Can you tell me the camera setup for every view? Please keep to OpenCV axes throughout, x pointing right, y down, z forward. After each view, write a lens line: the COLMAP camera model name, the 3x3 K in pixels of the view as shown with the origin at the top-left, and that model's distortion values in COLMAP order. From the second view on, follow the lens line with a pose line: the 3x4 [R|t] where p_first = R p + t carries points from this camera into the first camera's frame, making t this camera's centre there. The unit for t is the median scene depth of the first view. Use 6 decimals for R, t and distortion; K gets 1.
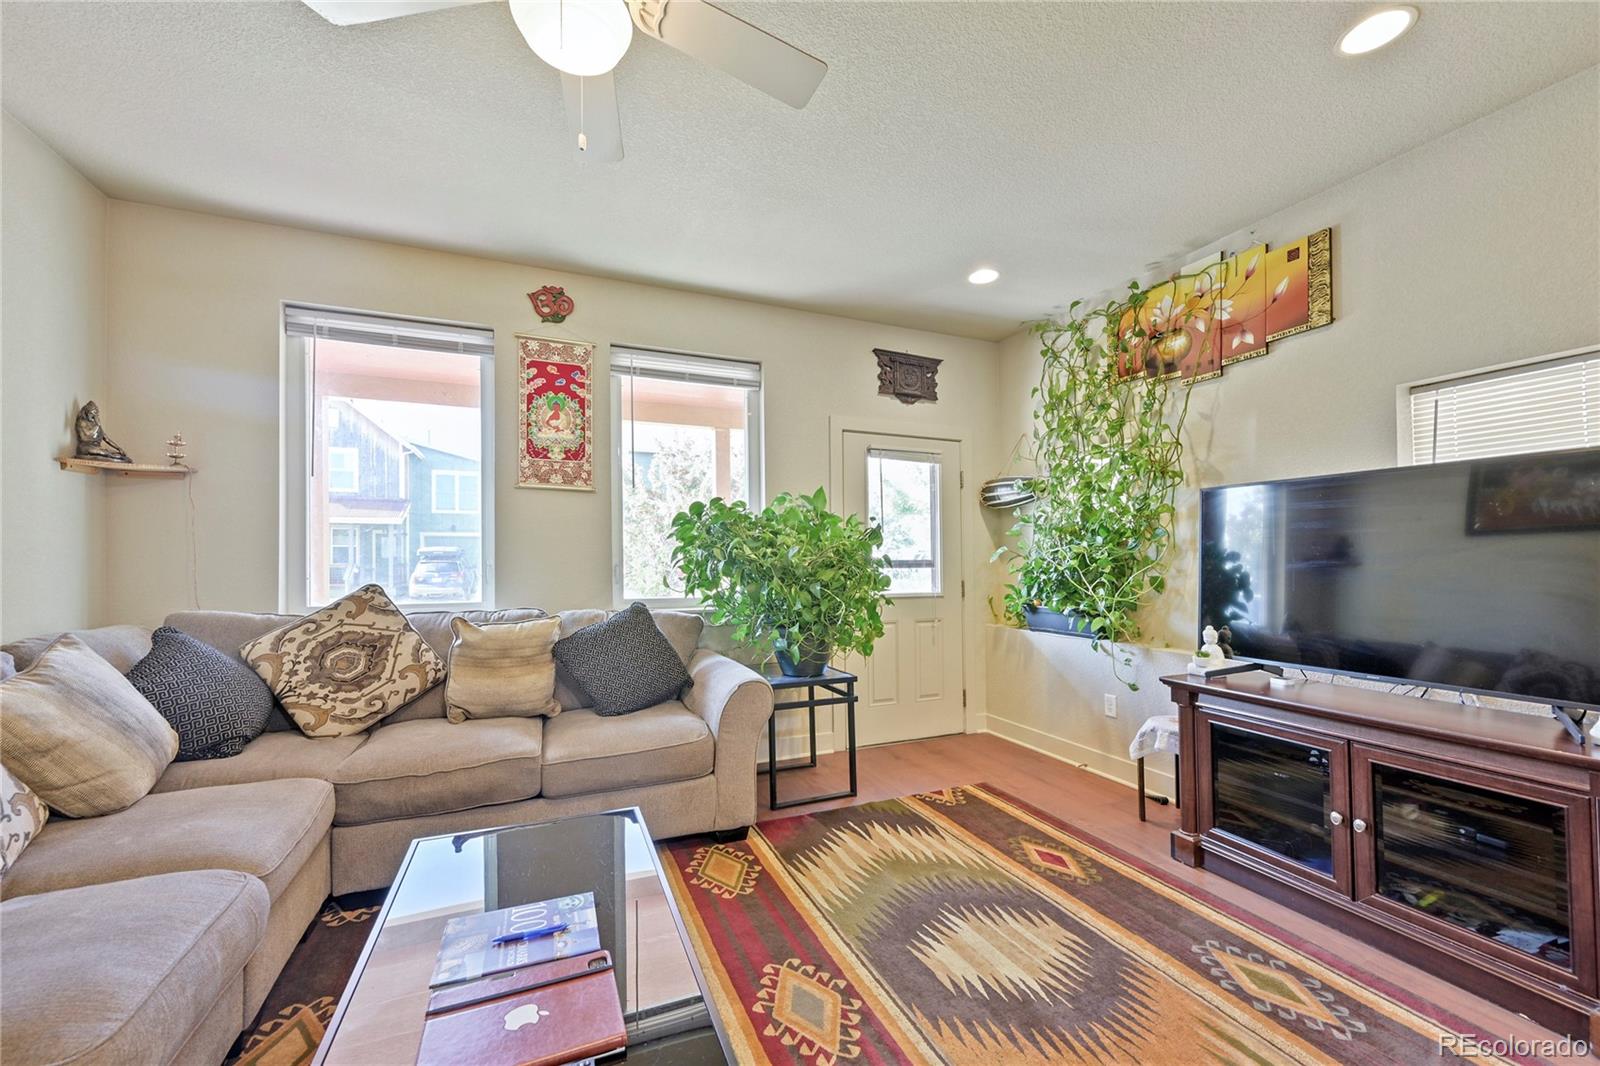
lens RADIAL K [[646.4, 0, 819.4], [0, 646.4, 546.4], [0, 0, 1]] dist [-0.000218, 0.000404]
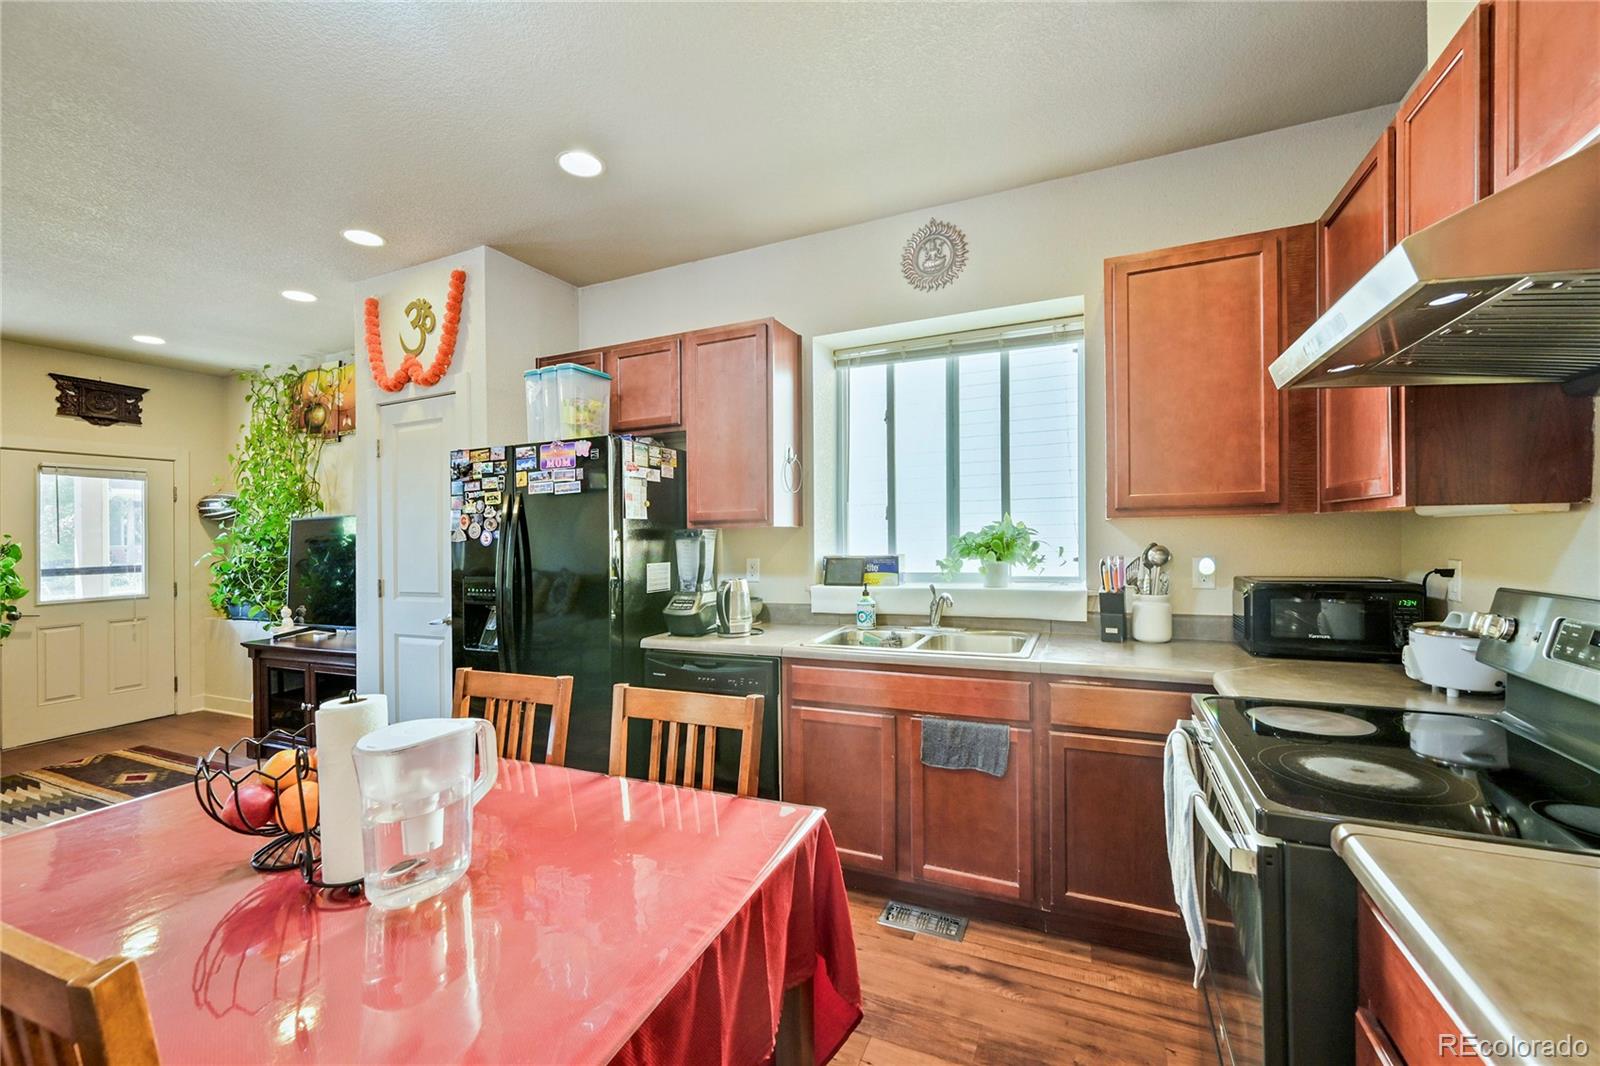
lens RADIAL K [[646.4, 0, 793.1], [0, 646.4, 525.9], [0, 0, 1]] dist [-0.000218, 0.000404]
pose [[0.749005, -0.005301, 0.662543, 0.424116], [0.007873, 0.999969, -0.000899, -0.056301], [-0.662518, 0.005890, 0.749023, -0.899308]]
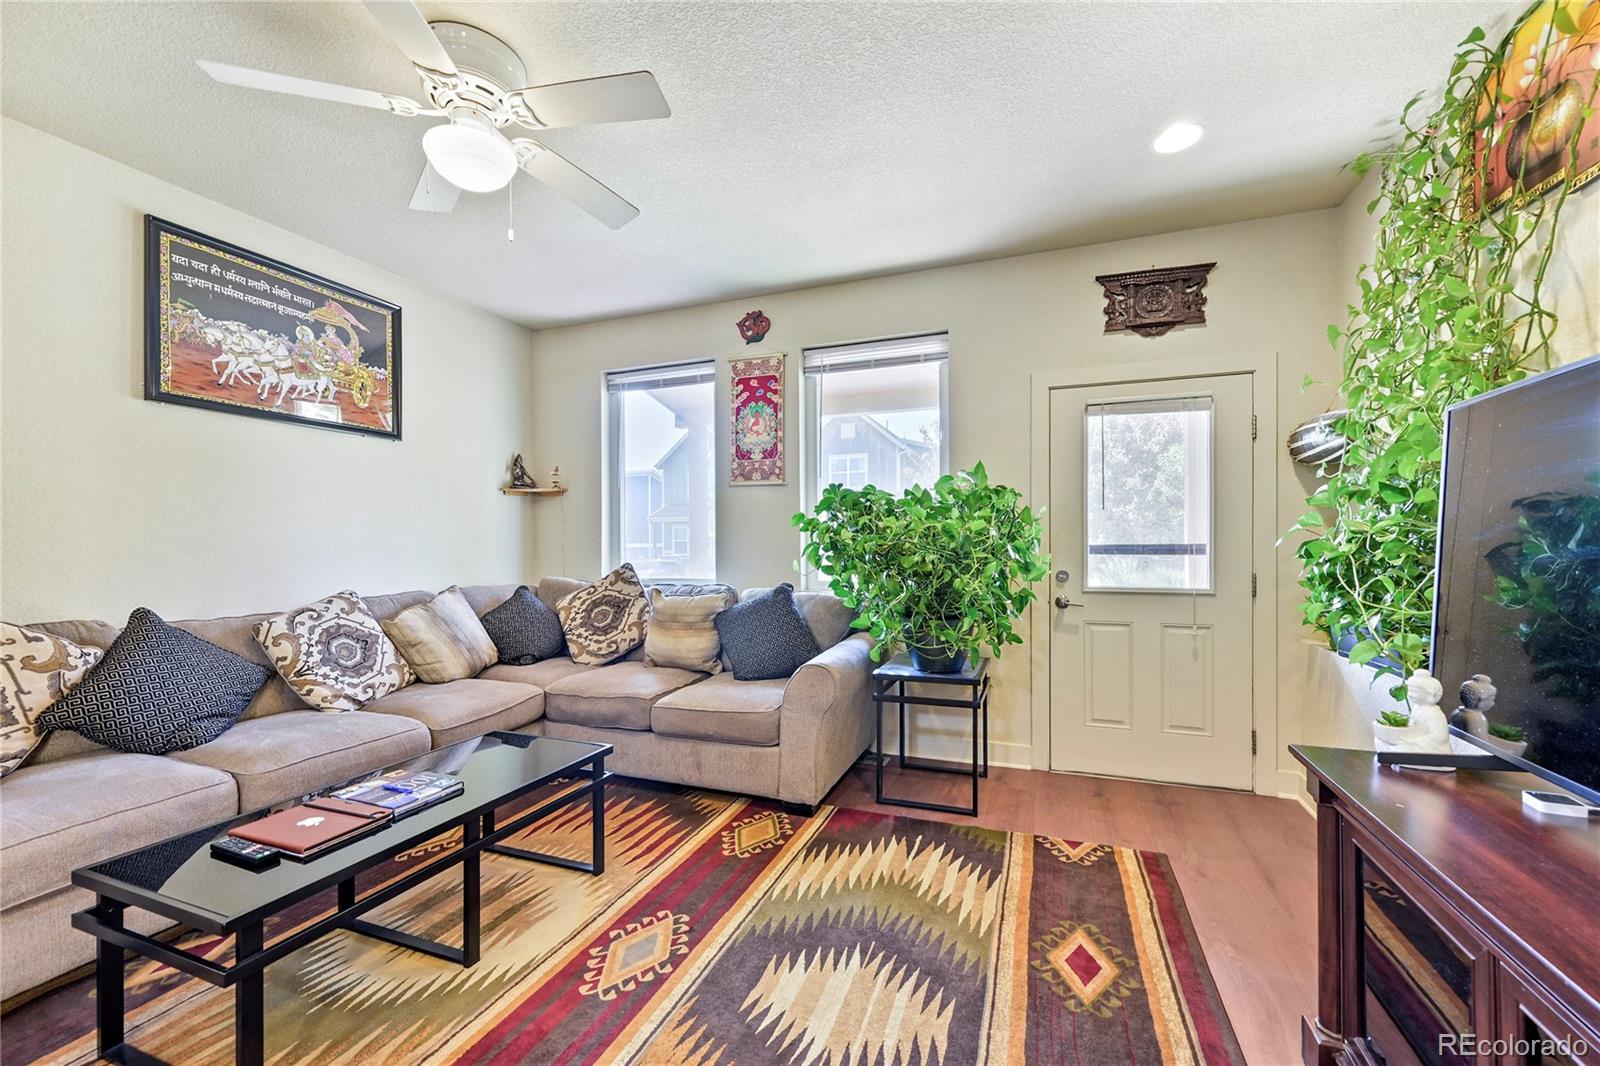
lens RADIAL K [[646.4, 0, 789.6], [0, 646.4, 547.4], [0, 0, 1]] dist [-0.000218, 0.000404]
pose [[0.712466, 0.001242, -0.701705, 0.529821], [0.017354, 0.999661, 0.019389, 0.003846], [0.701492, -0.025991, 0.712204, 0.233820]]
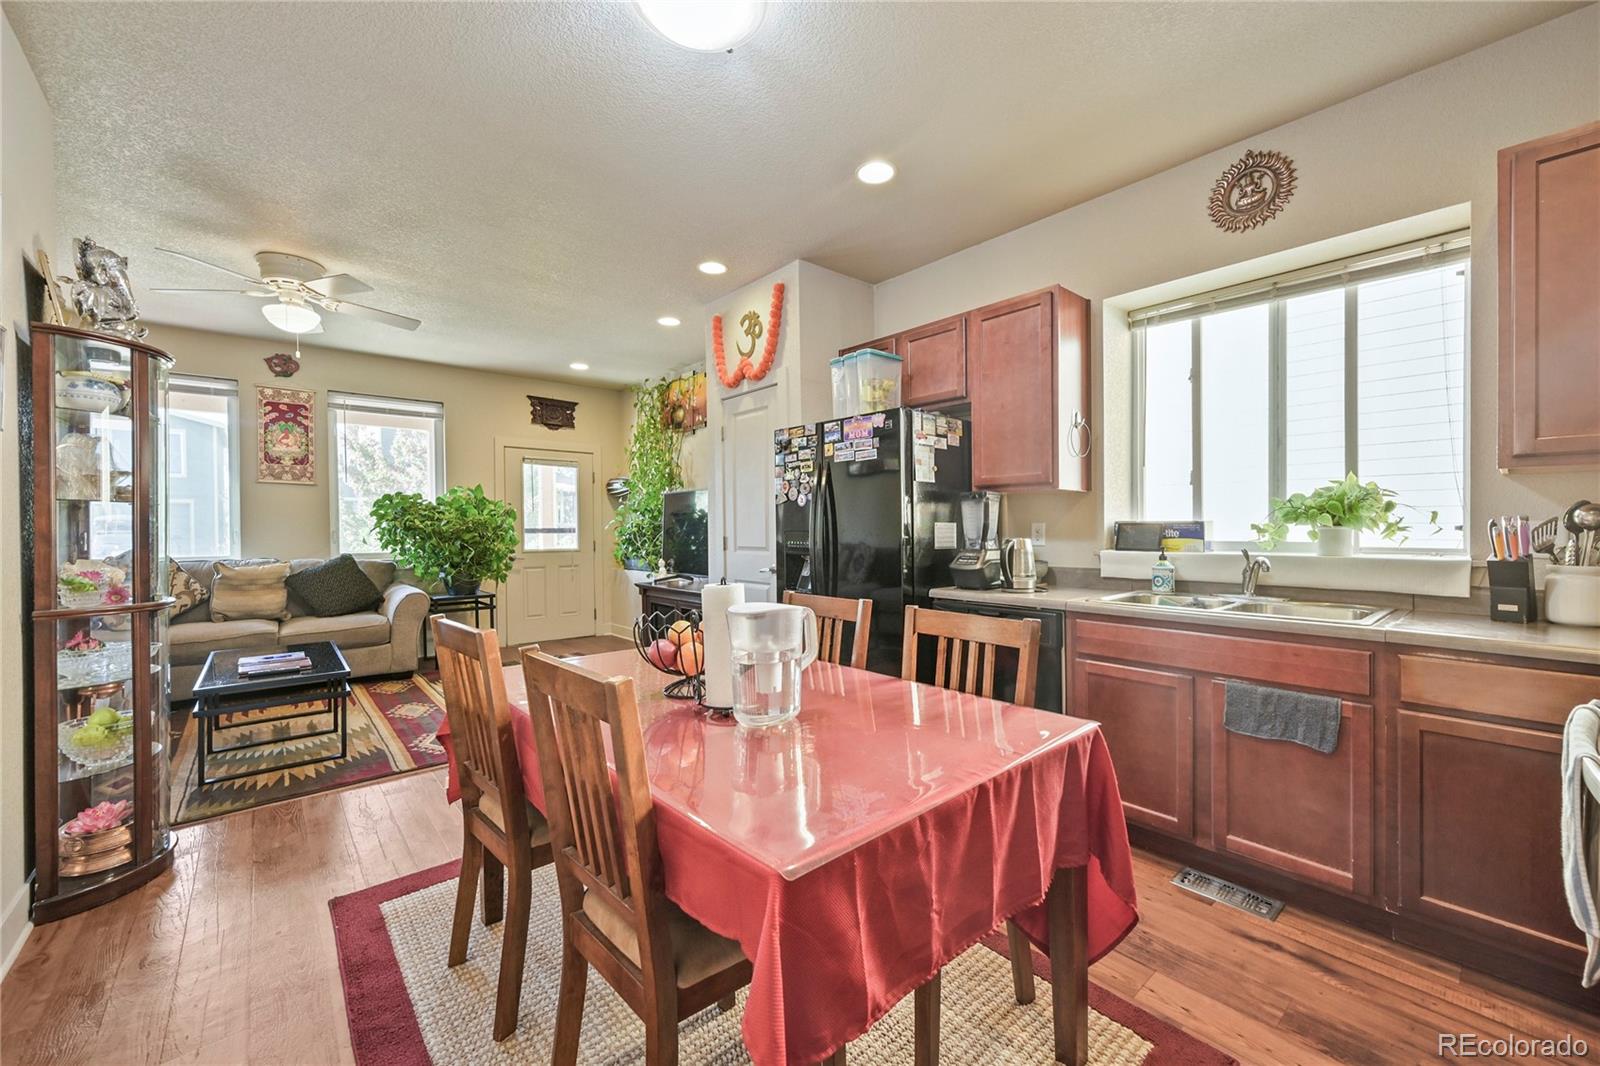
lens RADIAL K [[646.4, 0, 816.1], [0, 646.4, 516.7], [0, 0, 1]] dist [-0.000218, 0.000404]
pose [[0.950196, -0.004052, 0.311626, 0.369227], [0.008682, 0.999872, -0.013470, 0.025213], [-0.311532, 0.015505, 0.950109, -1.009905]]
